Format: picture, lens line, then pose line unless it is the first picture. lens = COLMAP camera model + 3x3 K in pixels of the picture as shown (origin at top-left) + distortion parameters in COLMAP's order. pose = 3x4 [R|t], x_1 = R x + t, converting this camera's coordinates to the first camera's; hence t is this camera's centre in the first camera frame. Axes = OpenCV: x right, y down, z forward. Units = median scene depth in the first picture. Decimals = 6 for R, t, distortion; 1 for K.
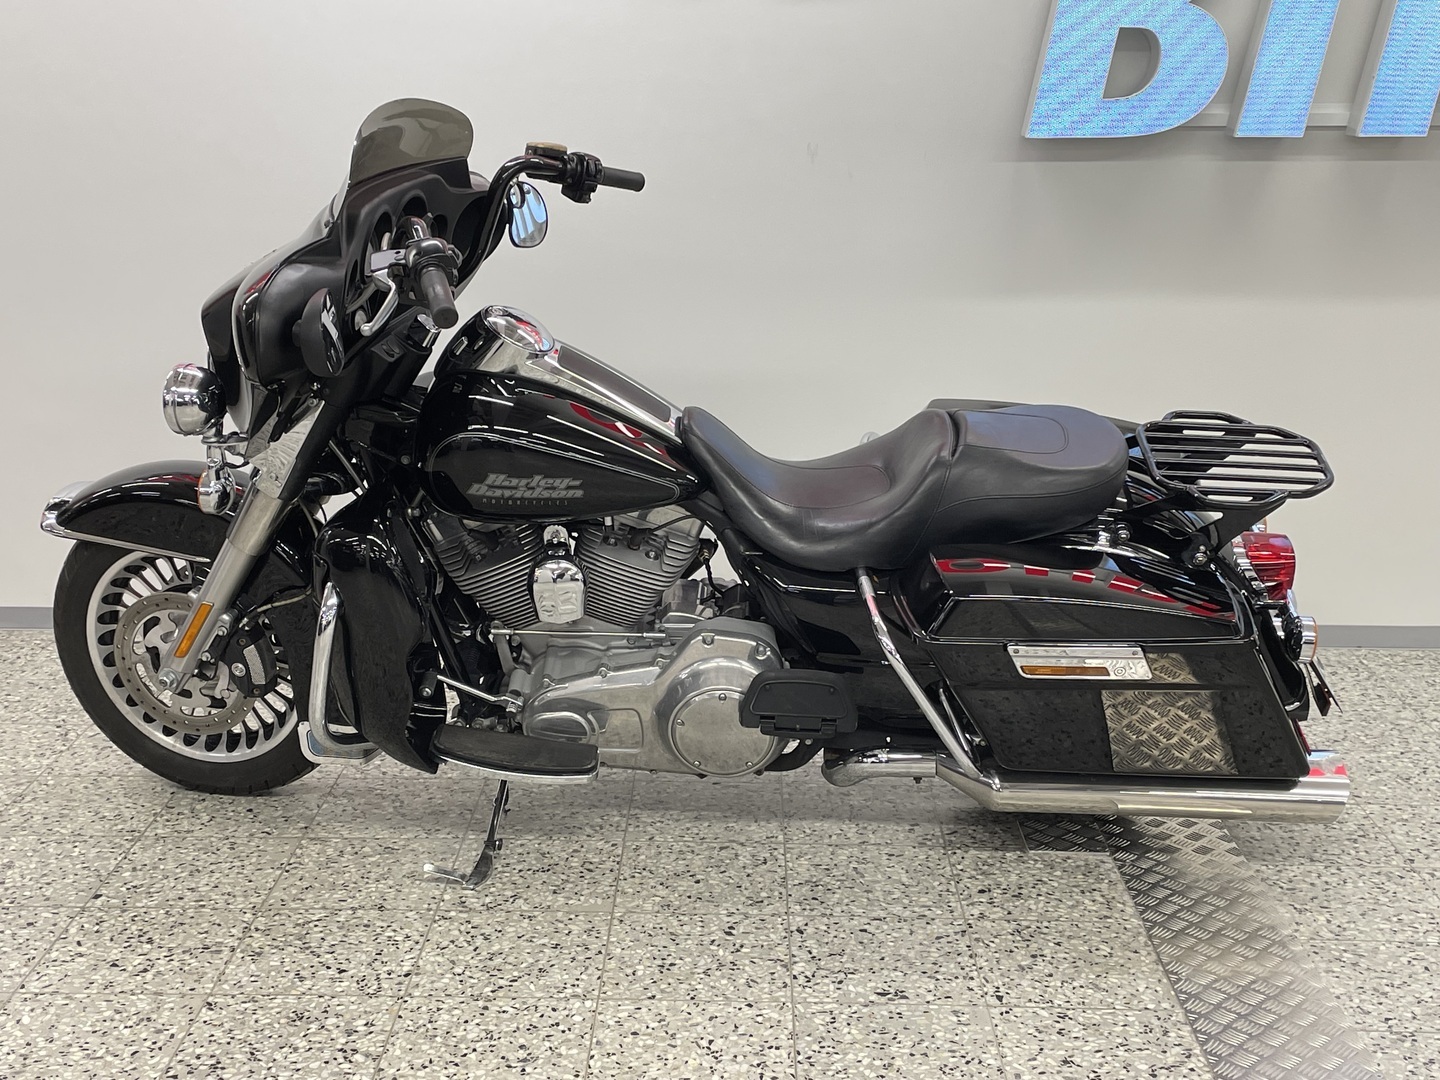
lens RADIAL K [[1801.1, 0, 712.4], [0, 1801.1, 550.4], [0, 0, 1]] dist [0.062488, 0.000000]
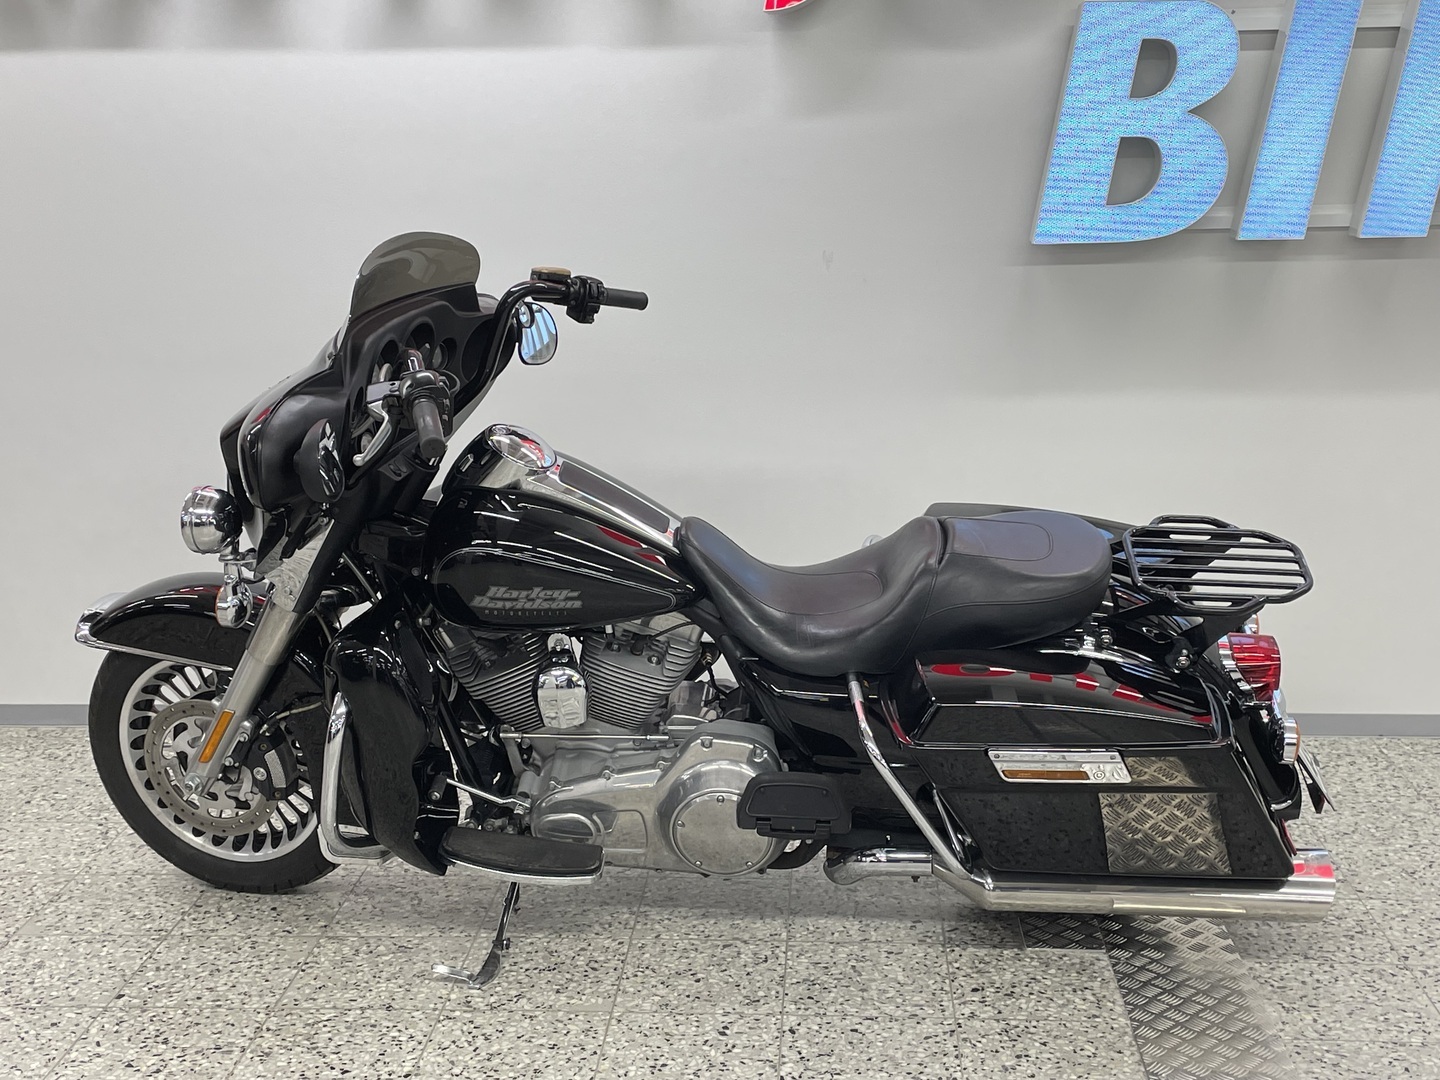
lens RADIAL K [[1801.1, 0, 733.2], [0, 1801.1, 542.5], [0, 0, 1]] dist [0.062488, 0.000000]
pose [[0.999163, -0.010643, -0.039506, 0.054874], [0.009012, 0.999109, -0.041238, -0.022455], [0.039910, 0.040848, 0.998368, -0.035302]]
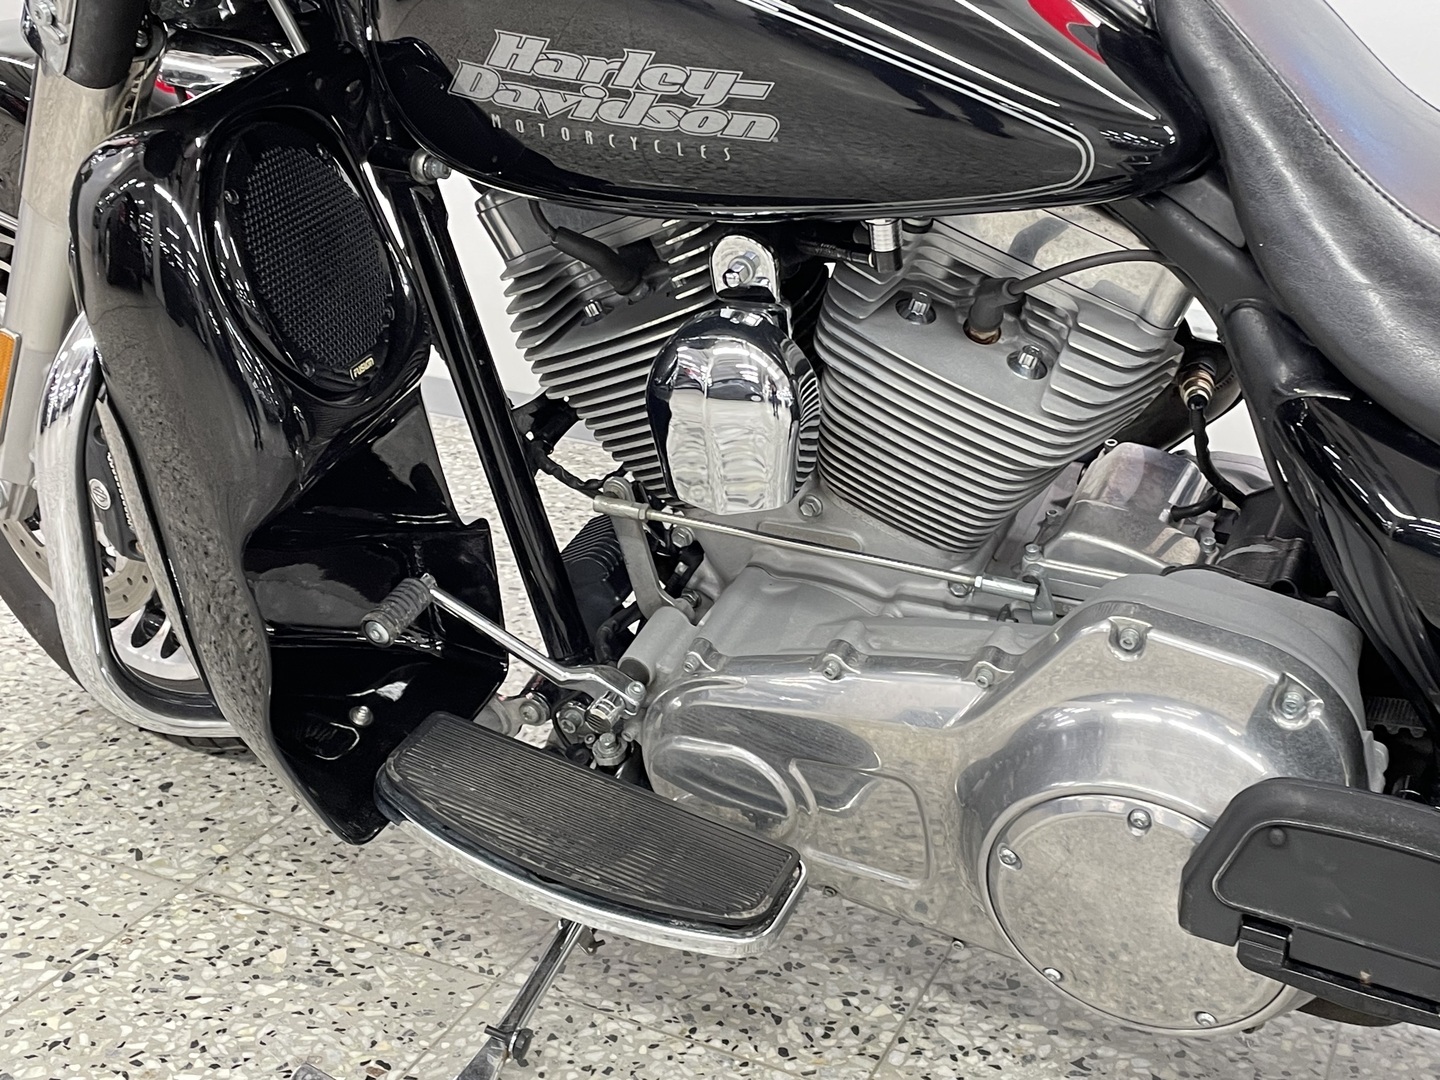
lens RADIAL K [[1801.1, 0, 710.8], [0, 1801.1, 540.6], [0, 0, 1]] dist [0.062488, 0.000000]
pose [[0.914594, 0.171211, -0.366340, 0.045752], [-0.139398, 0.983903, 0.111816, 0.005963], [0.379587, -0.051199, 0.923738, 0.667446]]
